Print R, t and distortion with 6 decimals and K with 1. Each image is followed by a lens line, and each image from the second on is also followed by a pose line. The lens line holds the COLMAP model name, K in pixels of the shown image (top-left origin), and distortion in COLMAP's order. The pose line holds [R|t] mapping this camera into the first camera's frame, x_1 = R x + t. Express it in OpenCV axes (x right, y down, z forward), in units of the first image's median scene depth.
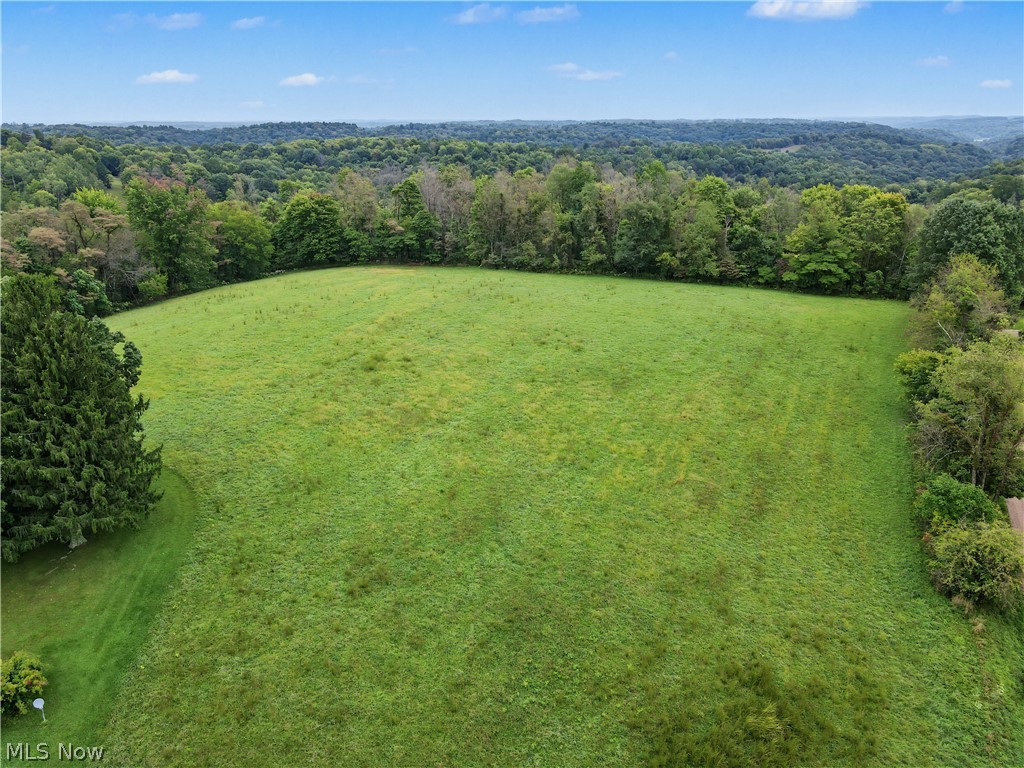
lens RADIAL K [[743.4, 0, 512.0], [0, 743.4, 384.0], [0, 0, 1]] dist [0.007596, 0.002368]
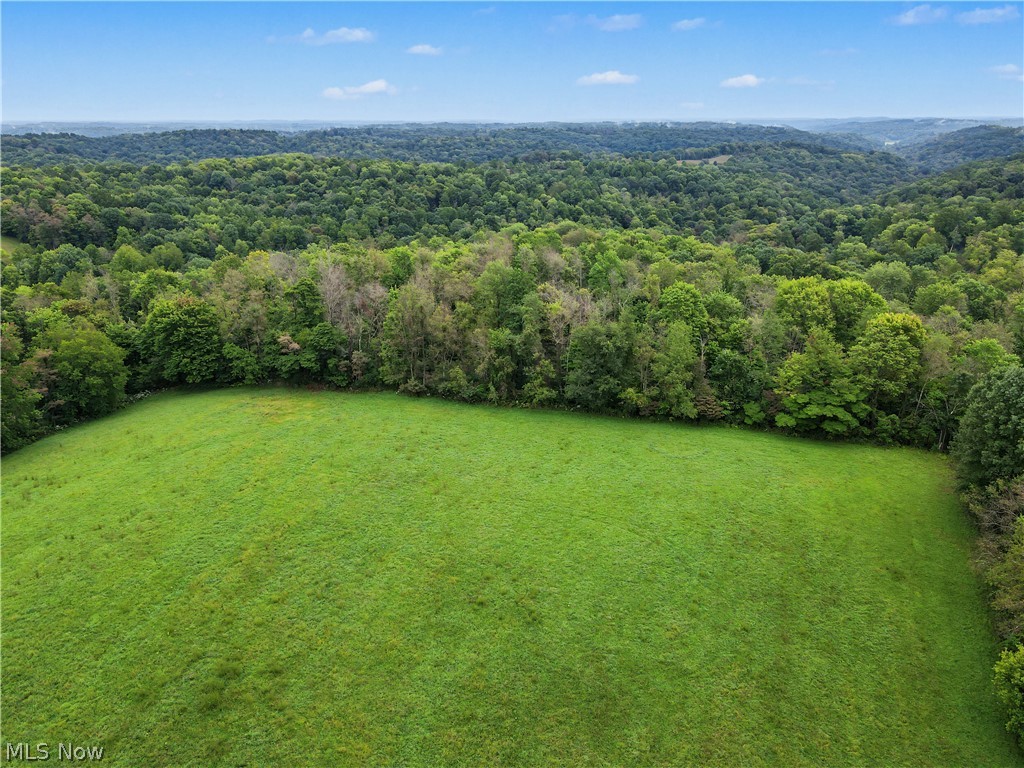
lens RADIAL K [[738.5, 0, 512.0], [0, 738.5, 384.0], [0, 0, 1]] dist [0.010484, 0.007415]
pose [[0.995784, -0.030040, 0.086670, 0.010484], [0.029814, 0.999548, 0.003903, -0.162310], [-0.086748, -0.001303, 0.996229, 0.192452]]
